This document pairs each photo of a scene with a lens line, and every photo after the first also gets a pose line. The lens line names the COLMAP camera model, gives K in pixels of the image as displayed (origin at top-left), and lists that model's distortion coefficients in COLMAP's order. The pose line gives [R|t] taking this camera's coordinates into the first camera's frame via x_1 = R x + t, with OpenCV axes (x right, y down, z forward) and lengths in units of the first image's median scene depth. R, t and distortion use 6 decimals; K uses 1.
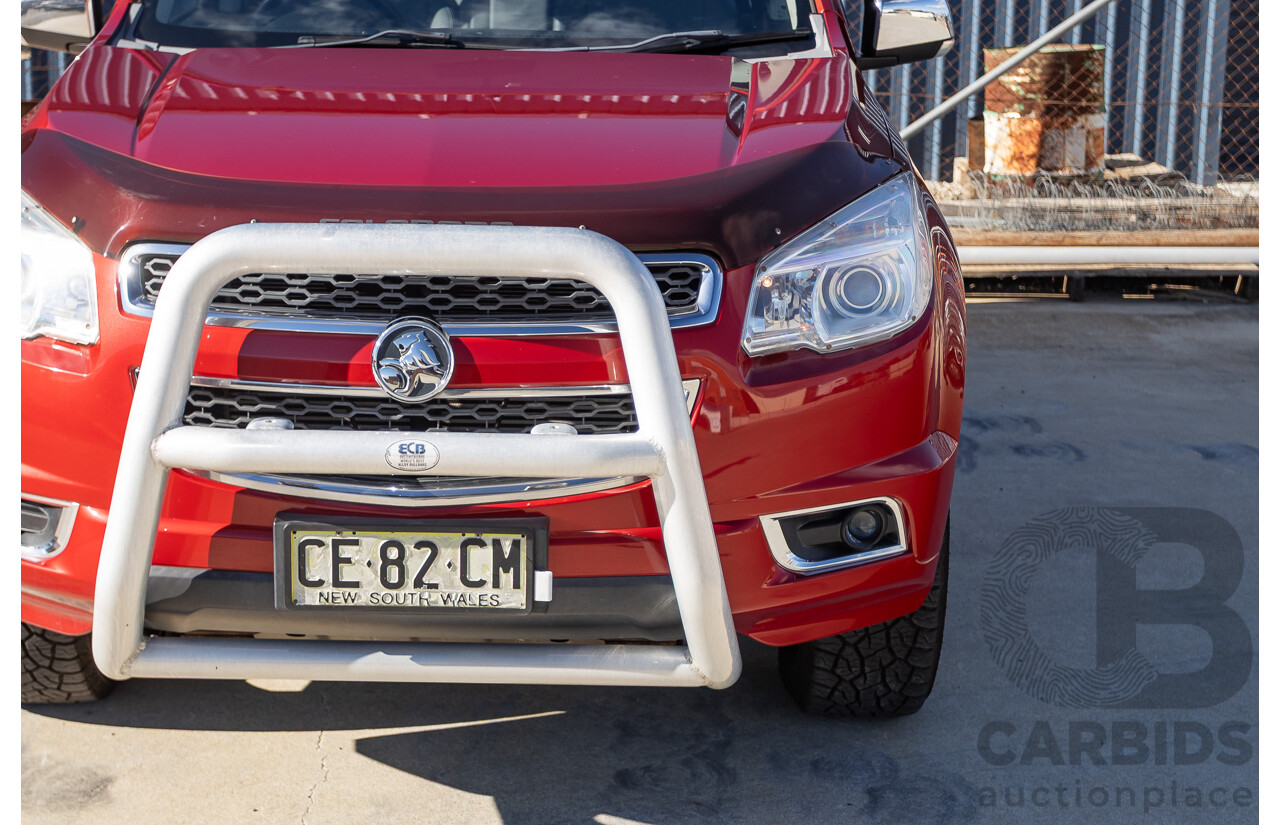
lens RADIAL K [[2148.9, 0, 629.9], [0, 2148.9, 389.2], [0, 0, 1]] dist [-0.022614, 0.007112]
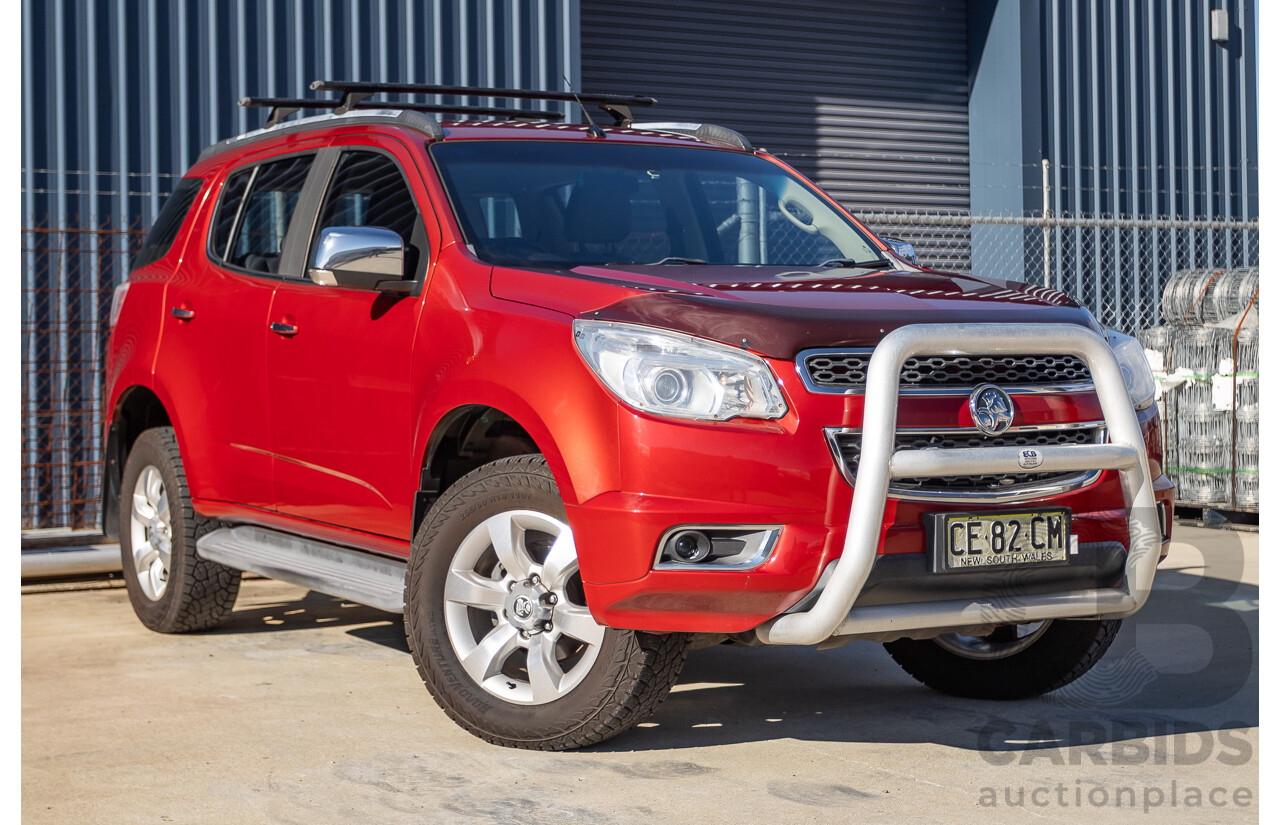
lens RADIAL K [[2148.9, 0, 629.9], [0, 2148.9, 389.2], [0, 0, 1]] dist [-0.022614, 0.007112]
pose [[0.874516, -0.031925, 0.483945, -1.099995], [0.129228, 0.977096, -0.169065, 0.205786], [-0.467464, 0.210389, 0.858612, -0.251117]]
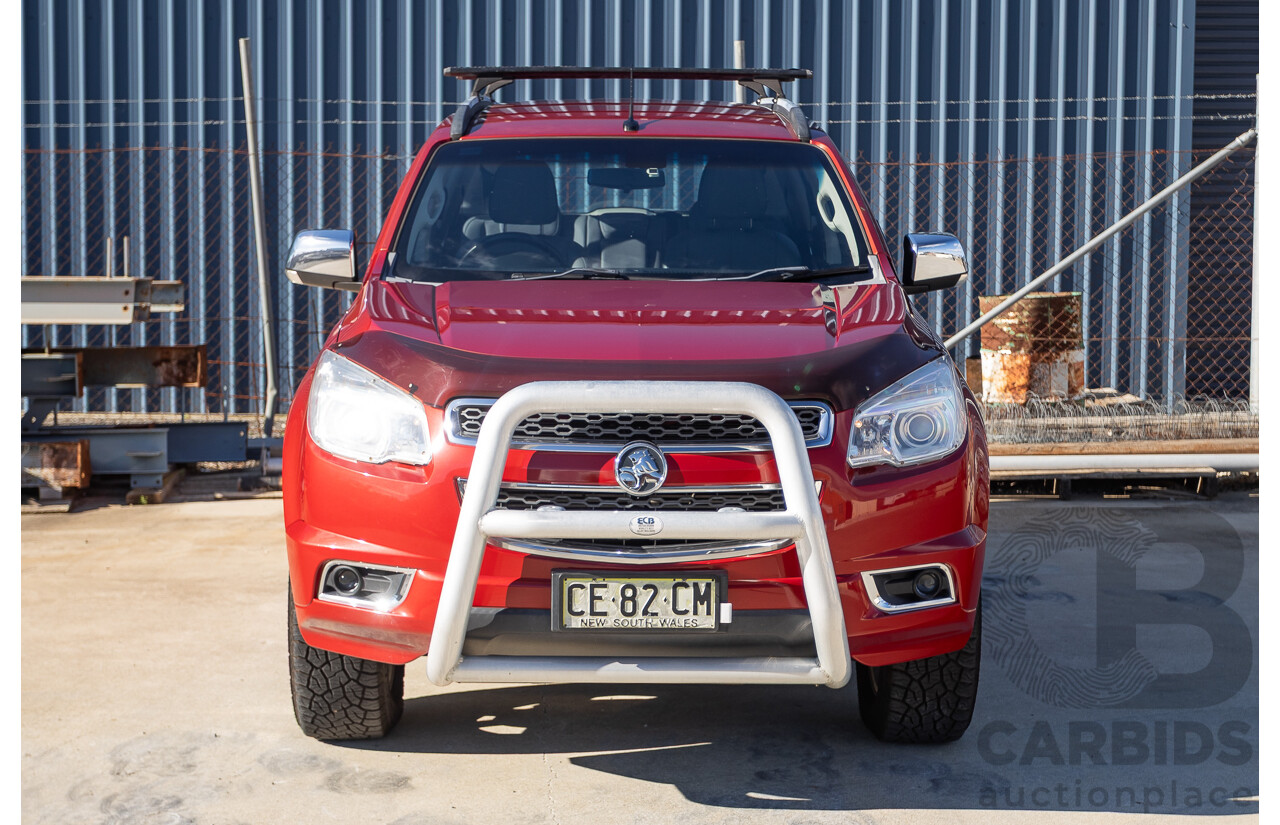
lens RADIAL K [[2200.2, 0, 630.7], [0, 2200.2, 382.1], [0, 0, 1]] dist [-0.028173, -0.011756]
pose [[0.999884, -0.011036, 0.010458, -0.122857], [0.012291, 0.991601, -0.128749, 0.128921], [-0.008949, 0.128863, 0.991622, -0.590711]]
